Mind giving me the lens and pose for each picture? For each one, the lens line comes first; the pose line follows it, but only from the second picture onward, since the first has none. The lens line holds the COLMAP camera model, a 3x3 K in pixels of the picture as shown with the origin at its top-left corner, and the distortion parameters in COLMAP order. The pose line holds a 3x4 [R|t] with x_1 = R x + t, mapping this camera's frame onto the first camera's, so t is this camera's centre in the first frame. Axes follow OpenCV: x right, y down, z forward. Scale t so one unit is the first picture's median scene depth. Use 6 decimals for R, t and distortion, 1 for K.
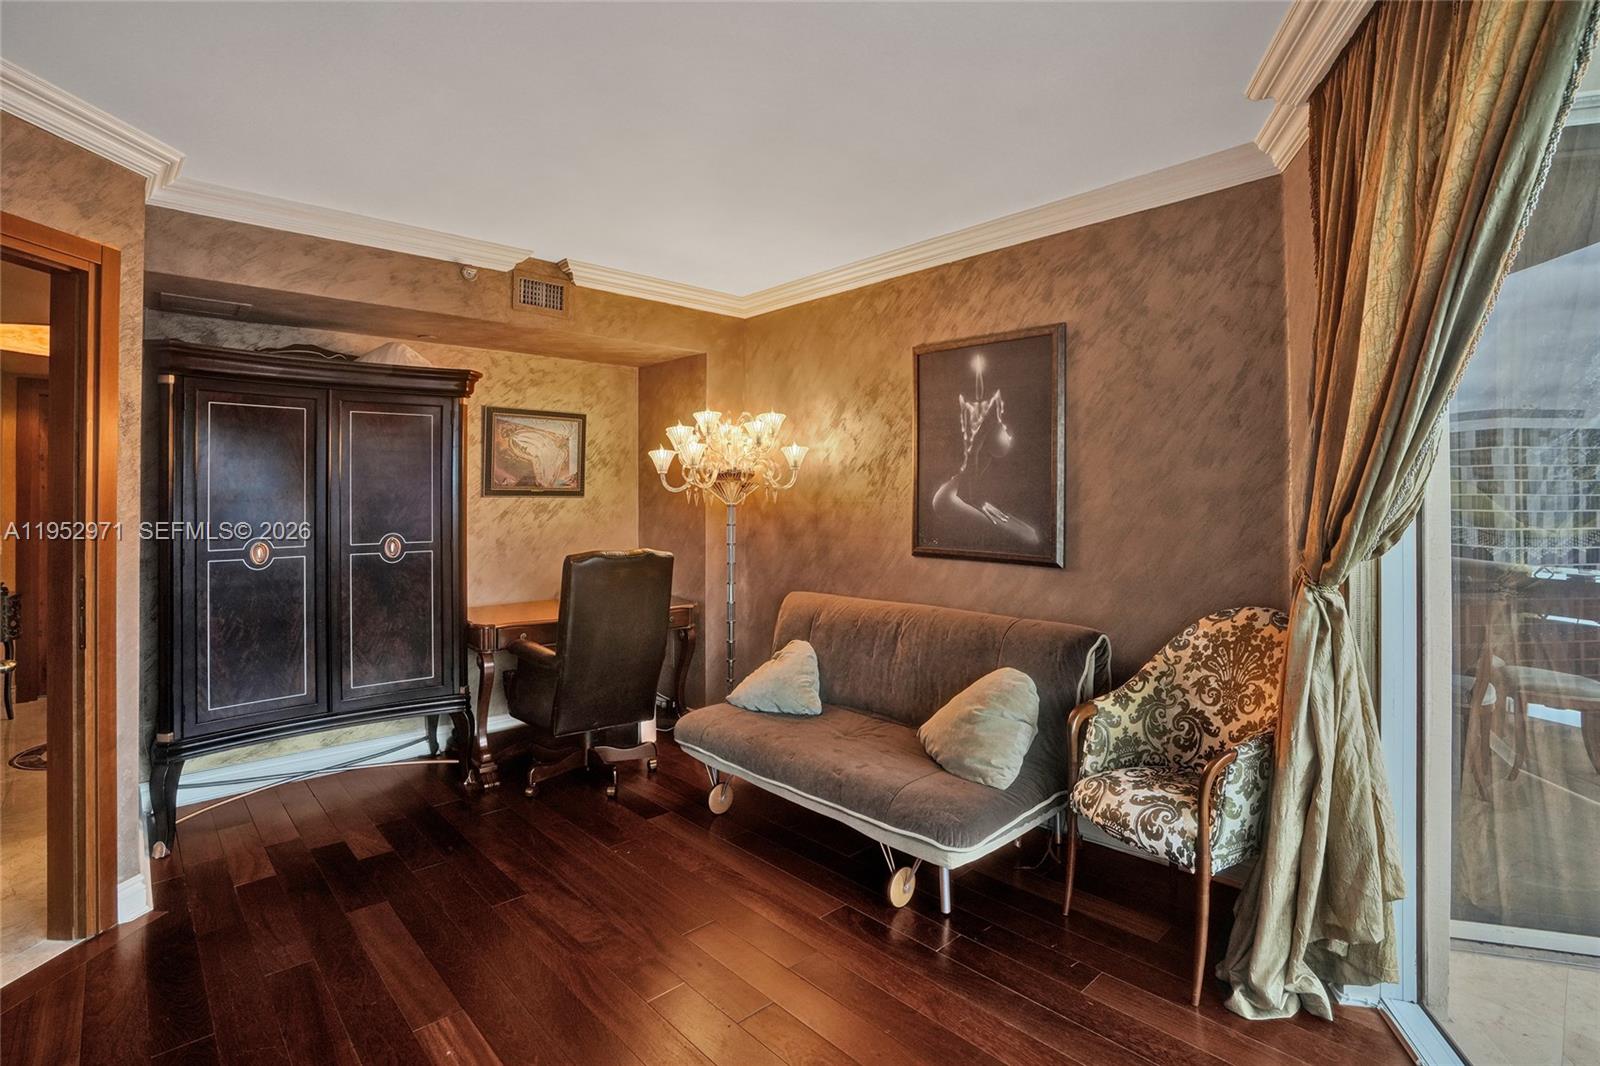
lens RADIAL K [[755.2, 0, 808.3], [0, 755.2, 524.1], [0, 0, 1]] dist [-0.074613, 0.028290]
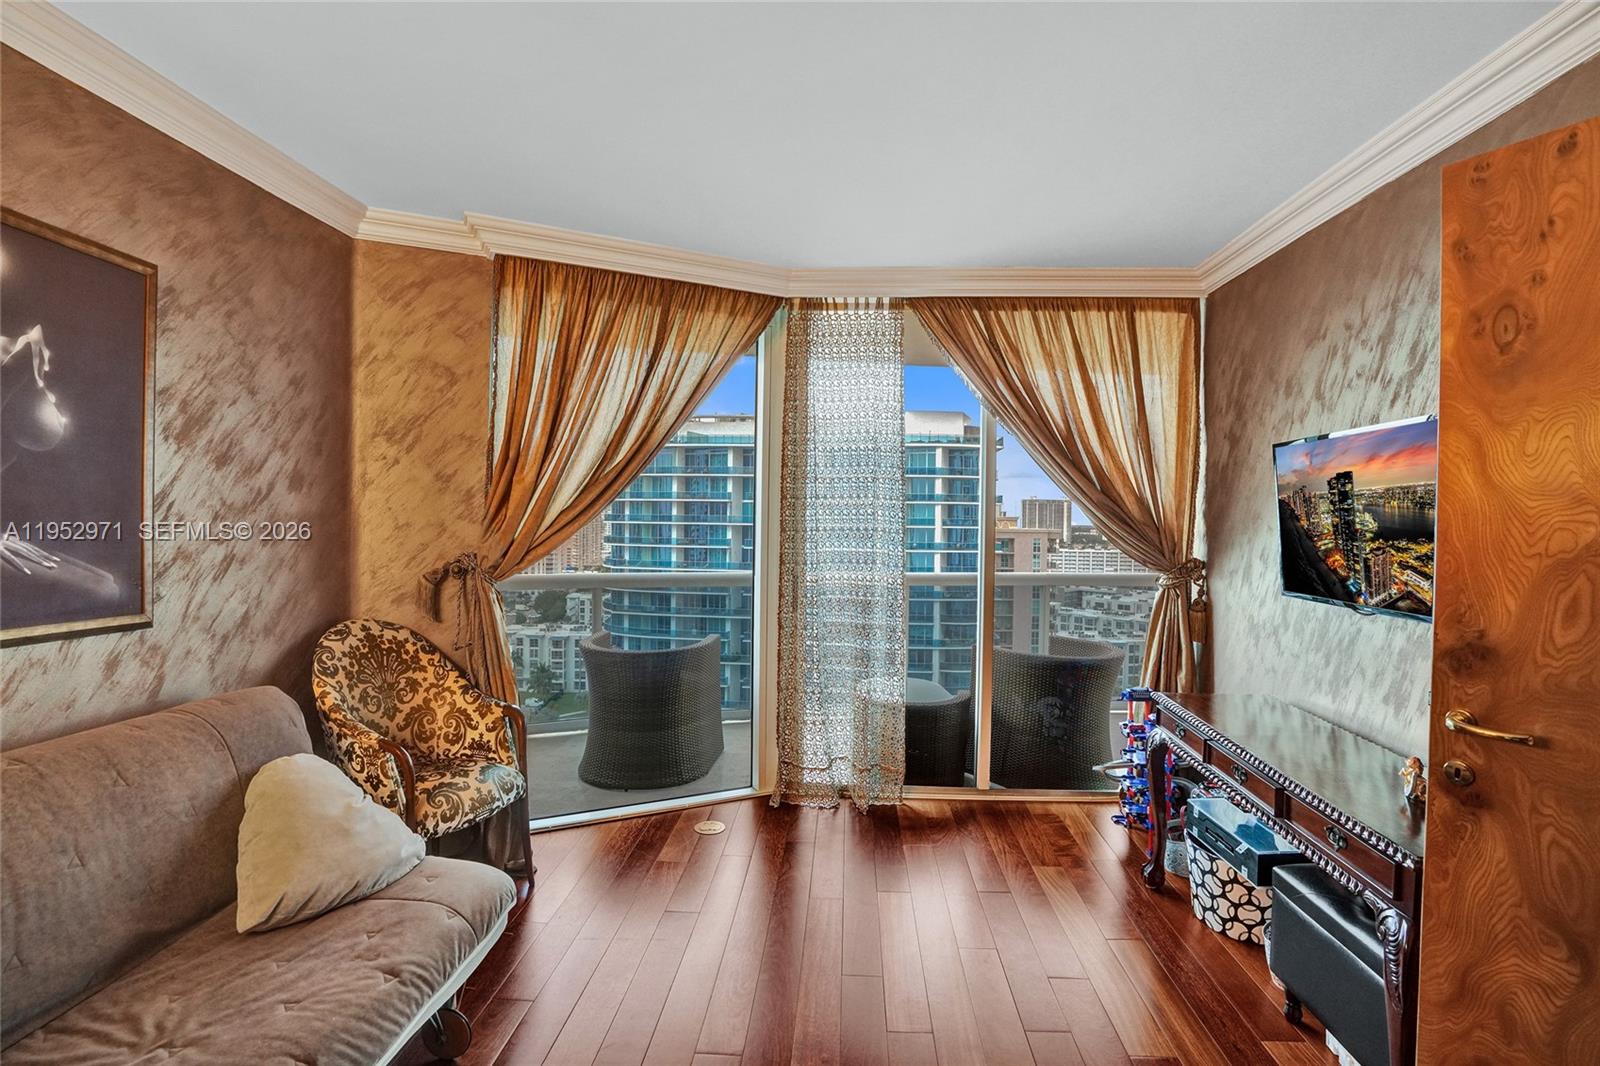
lens RADIAL K [[741.3, 0, 800.0], [0, 741.3, 533.0], [0, 0, 1]] dist [-0.069880, 0.028109]
pose [[-0.688932, -0.030795, 0.724171, -0.594814], [0.001371, 0.999040, 0.043788, -0.060737], [-0.724824, 0.031160, -0.688229, 1.138514]]
